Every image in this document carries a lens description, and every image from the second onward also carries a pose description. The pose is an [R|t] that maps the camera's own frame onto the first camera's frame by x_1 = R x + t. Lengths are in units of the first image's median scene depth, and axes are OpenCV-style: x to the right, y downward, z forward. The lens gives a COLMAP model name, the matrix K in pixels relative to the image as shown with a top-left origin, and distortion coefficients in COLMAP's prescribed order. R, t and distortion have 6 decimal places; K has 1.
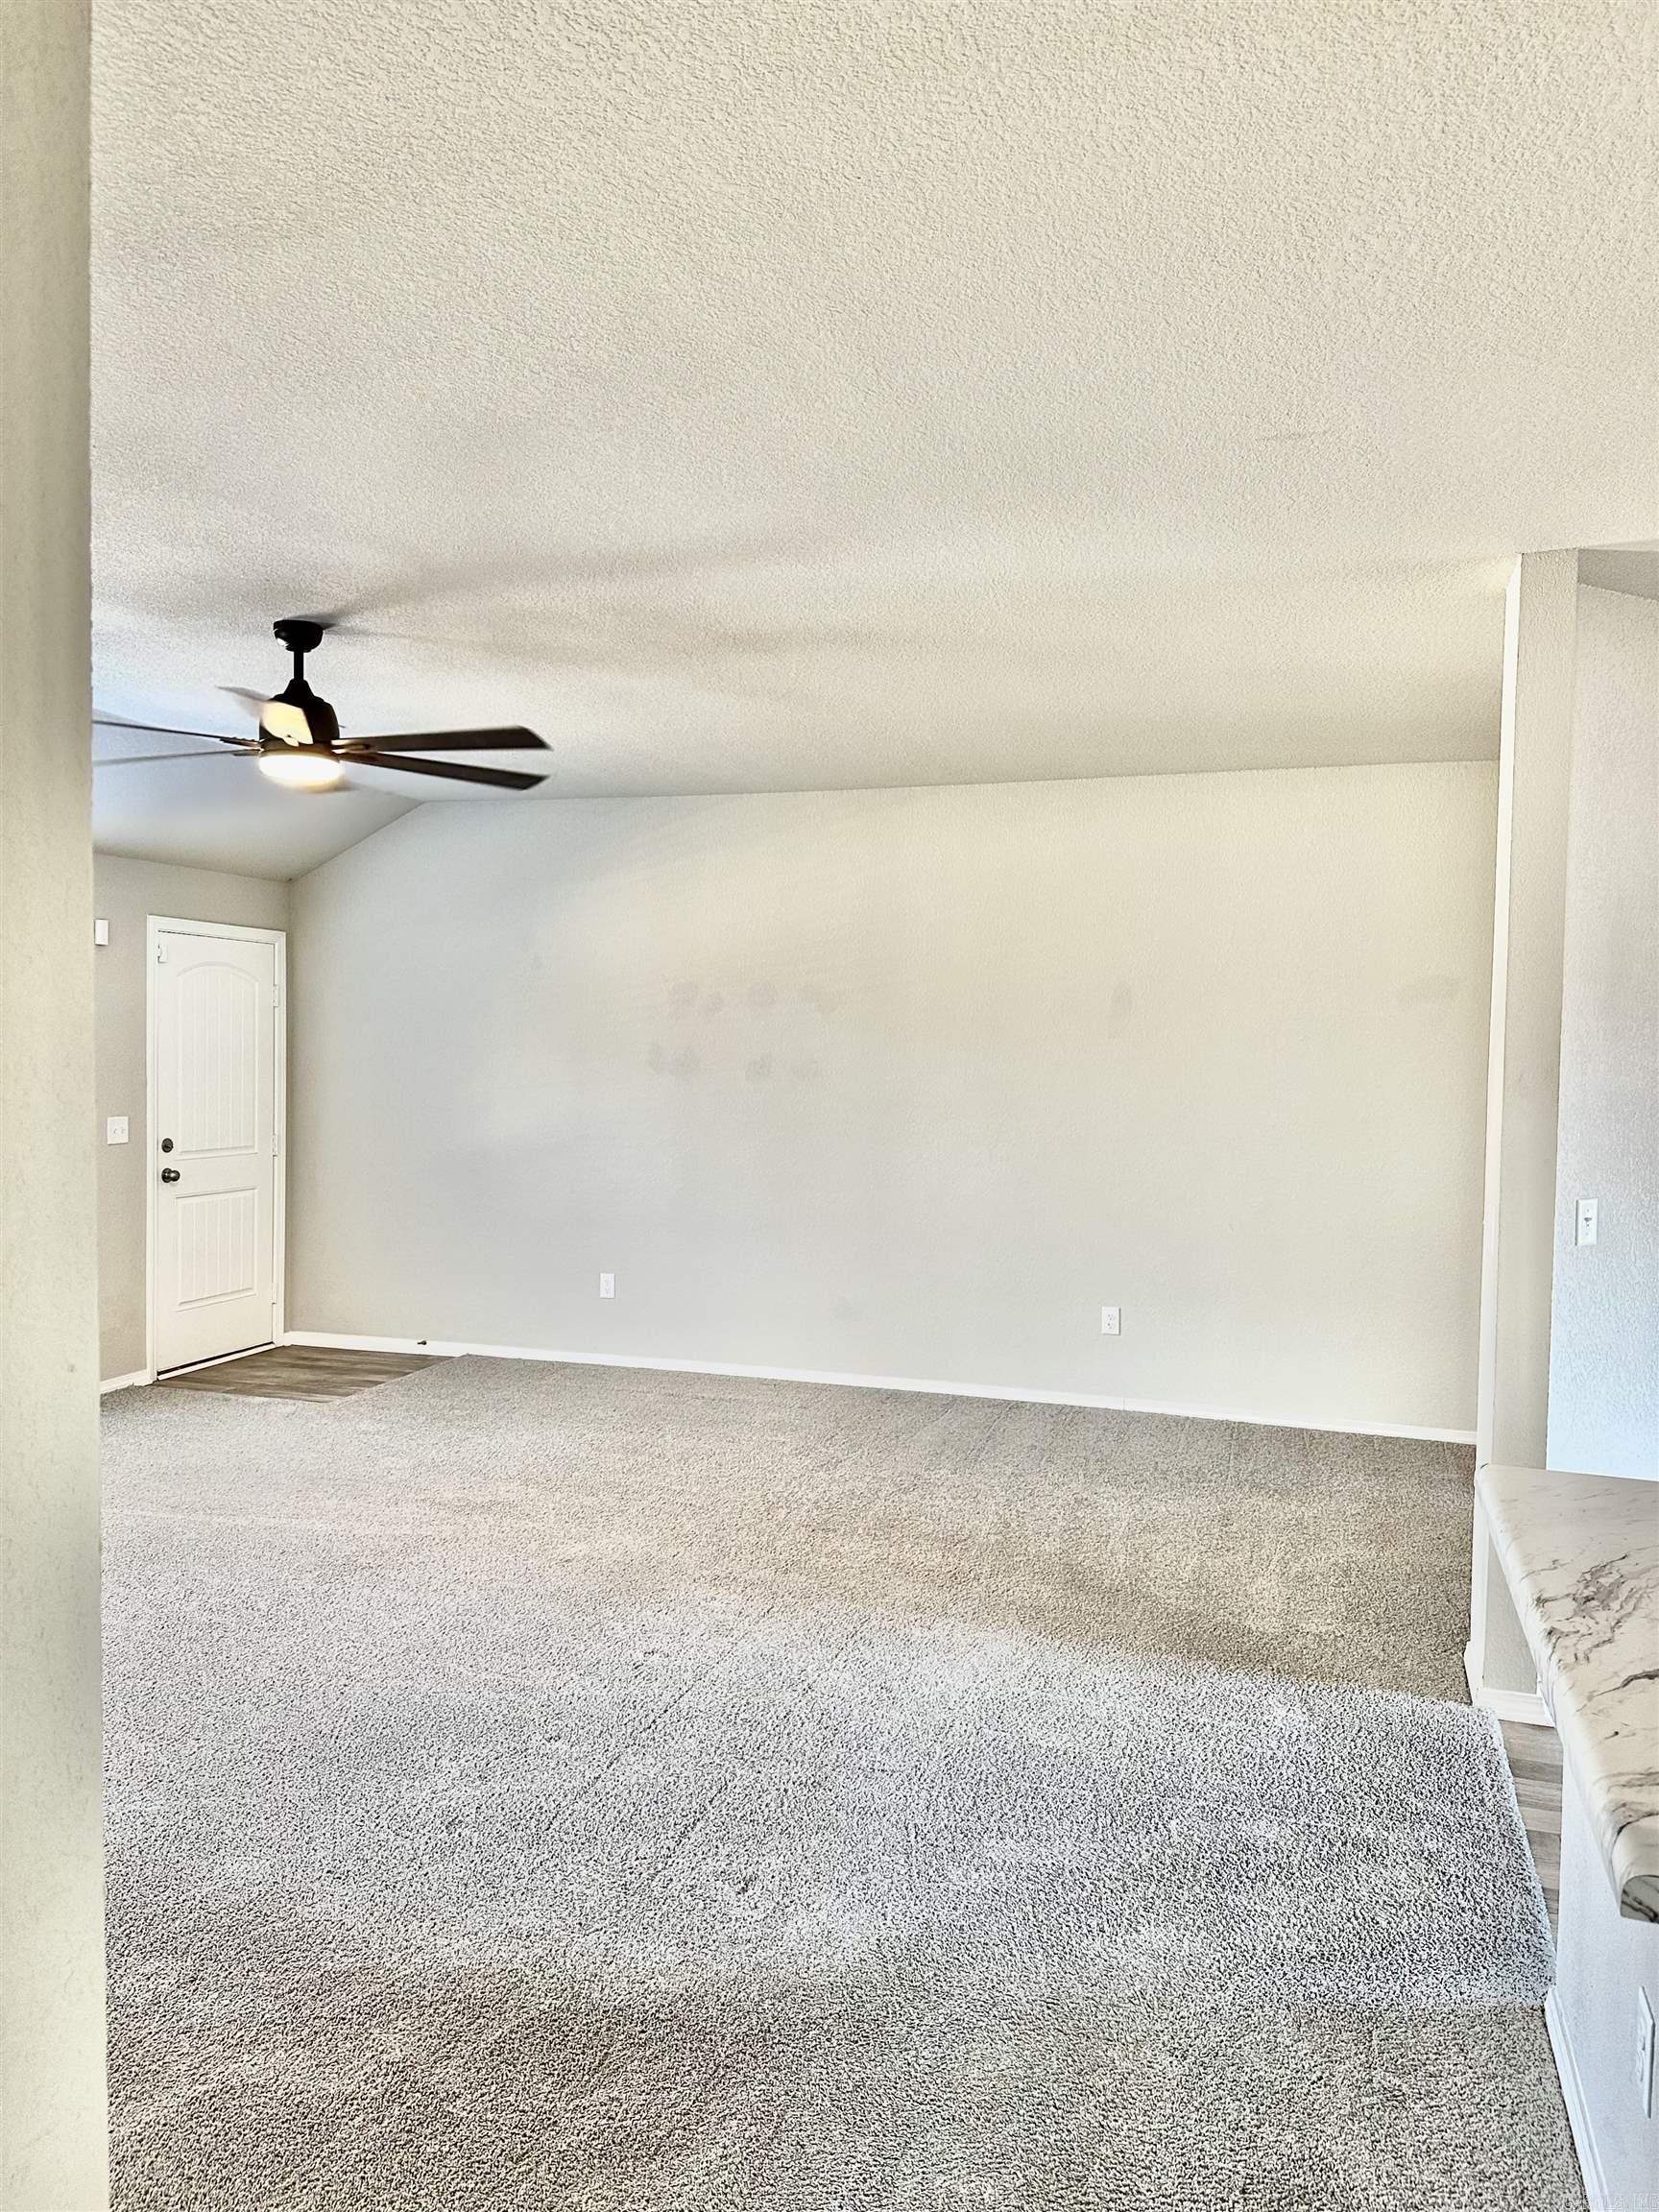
lens RADIAL K [[1547.6, 0, 828.0], [0, 1547.6, 1105.4], [0, 0, 1]] dist [0.026179, -0.022635]
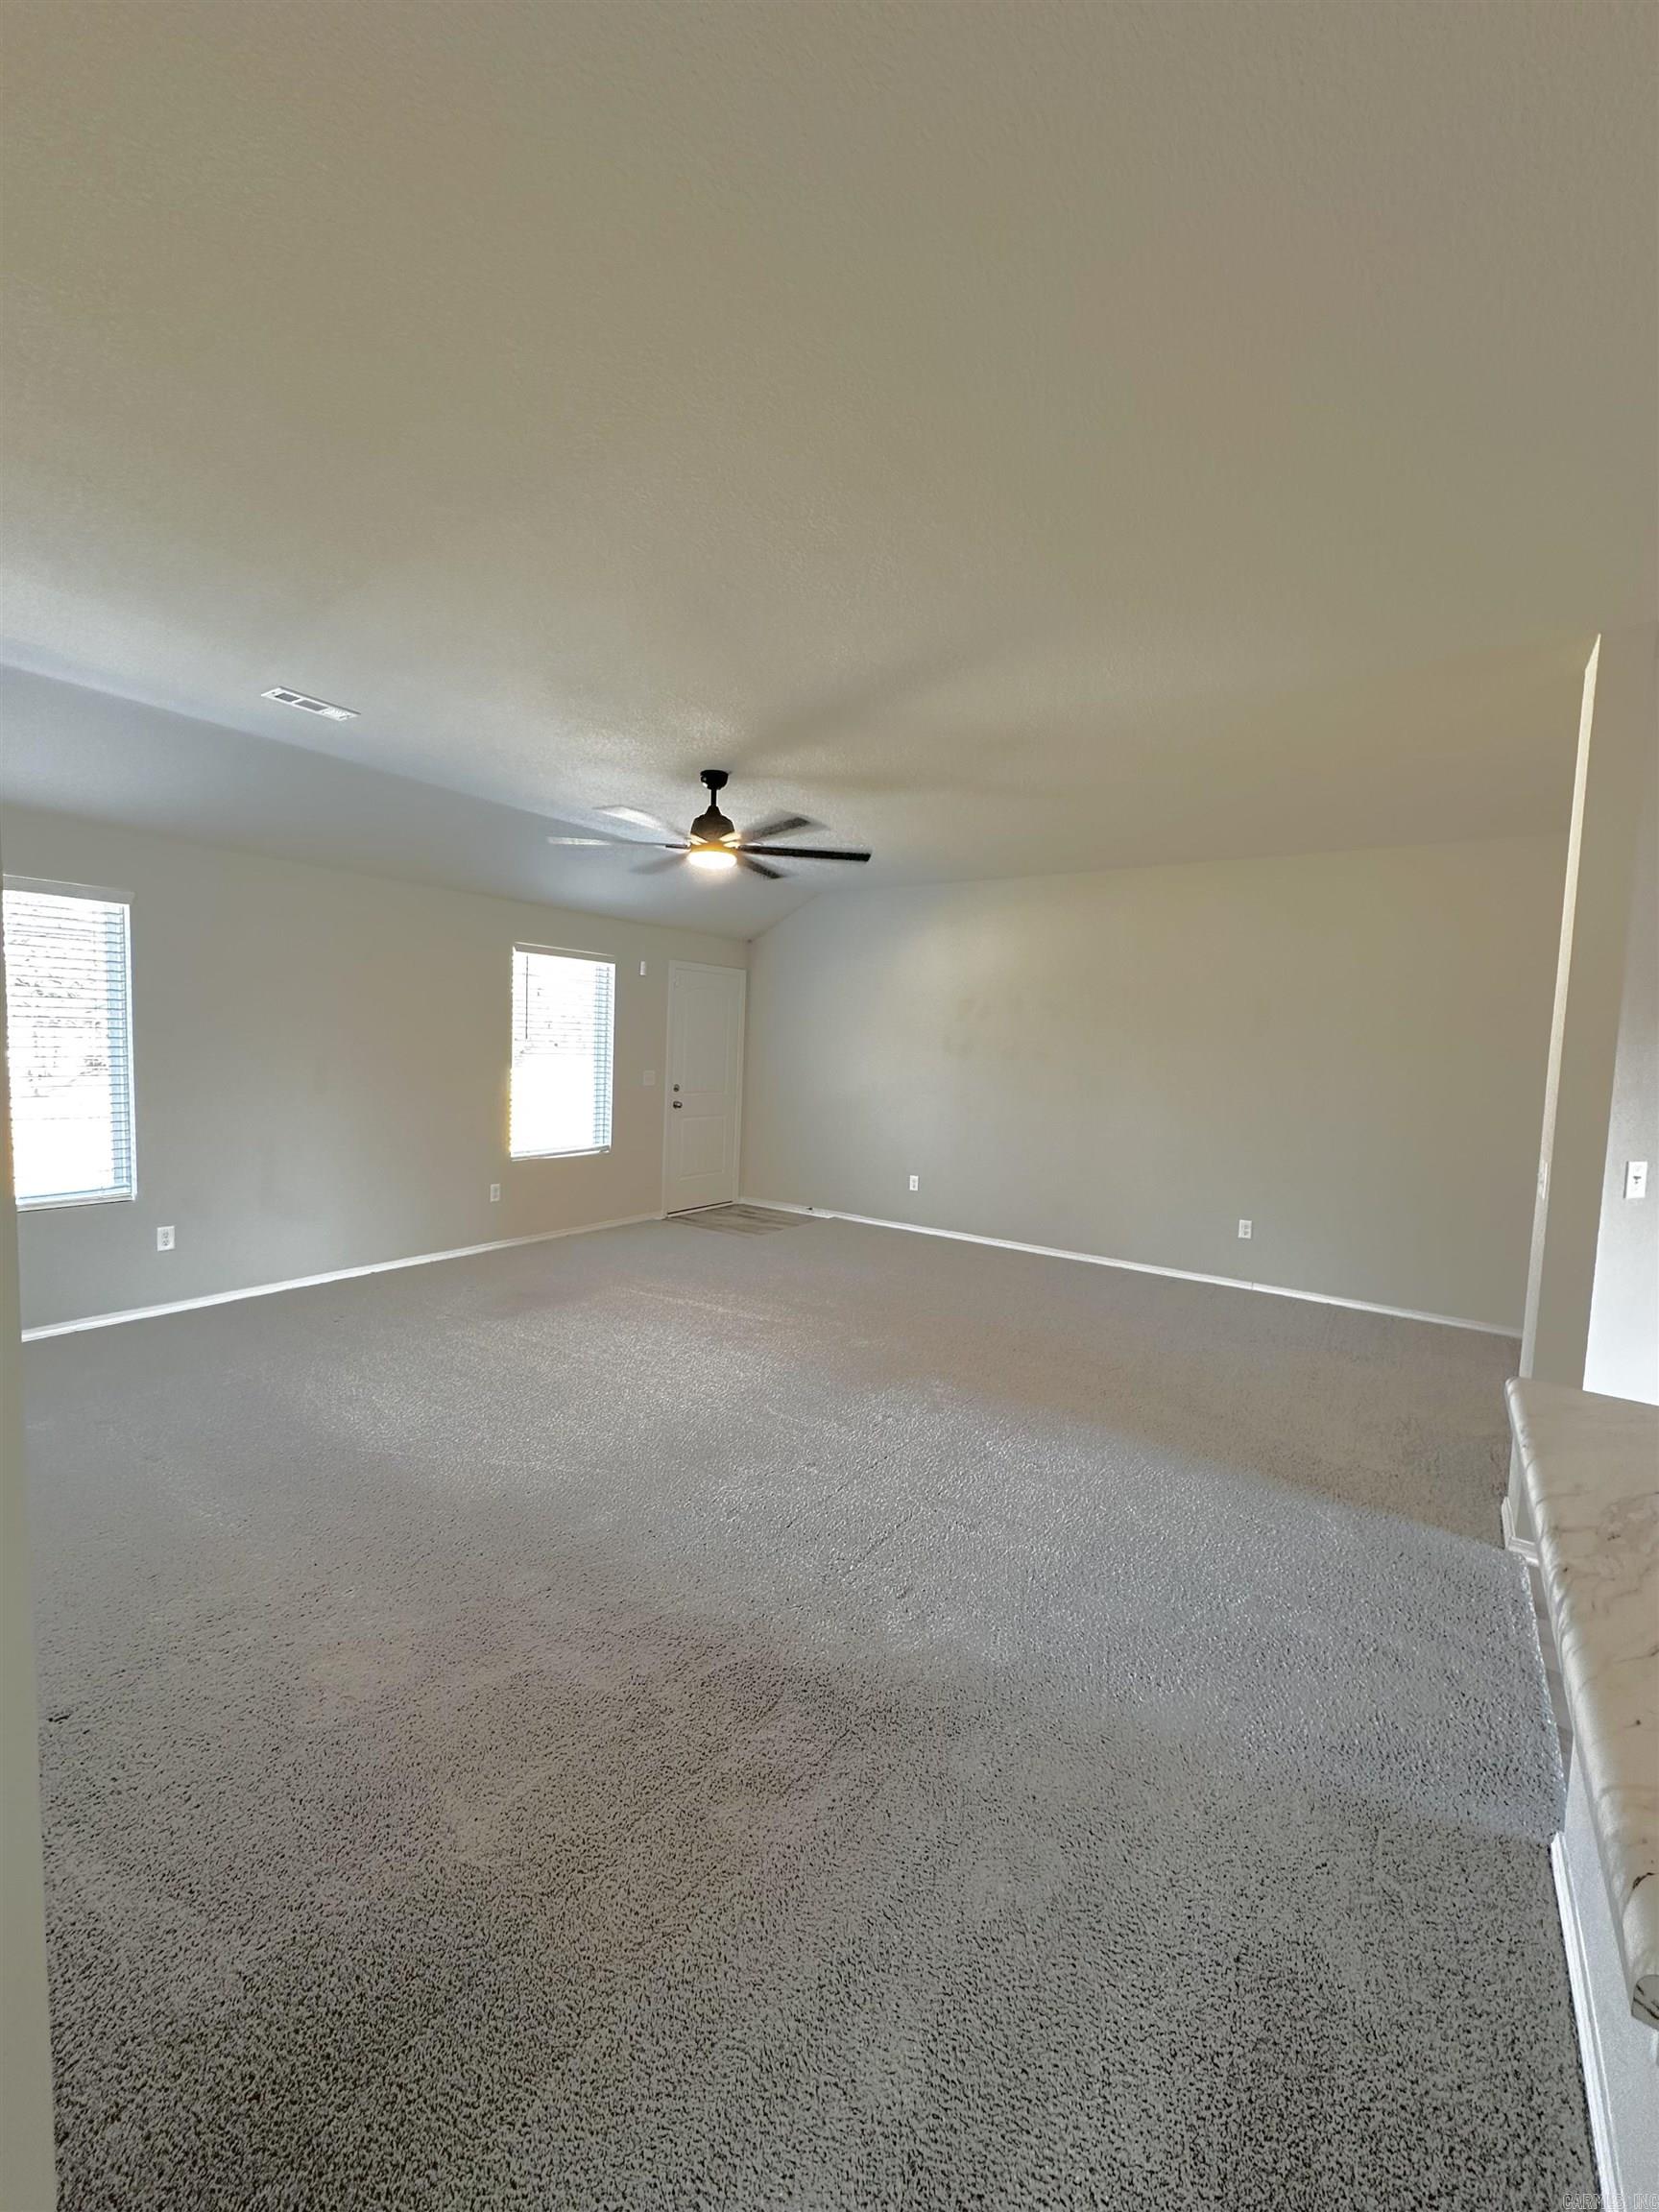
lens RADIAL K [[883.2, 0, 824.8], [0, 883.2, 1097.8], [0, 0, 1]] dist [-0.000232, 0.000483]
pose [[0.956769, 0.039035, -0.288218, 0.113453], [-0.033909, 0.999166, 0.022758, 0.025697], [0.288866, -0.012001, 0.957294, 0.227814]]
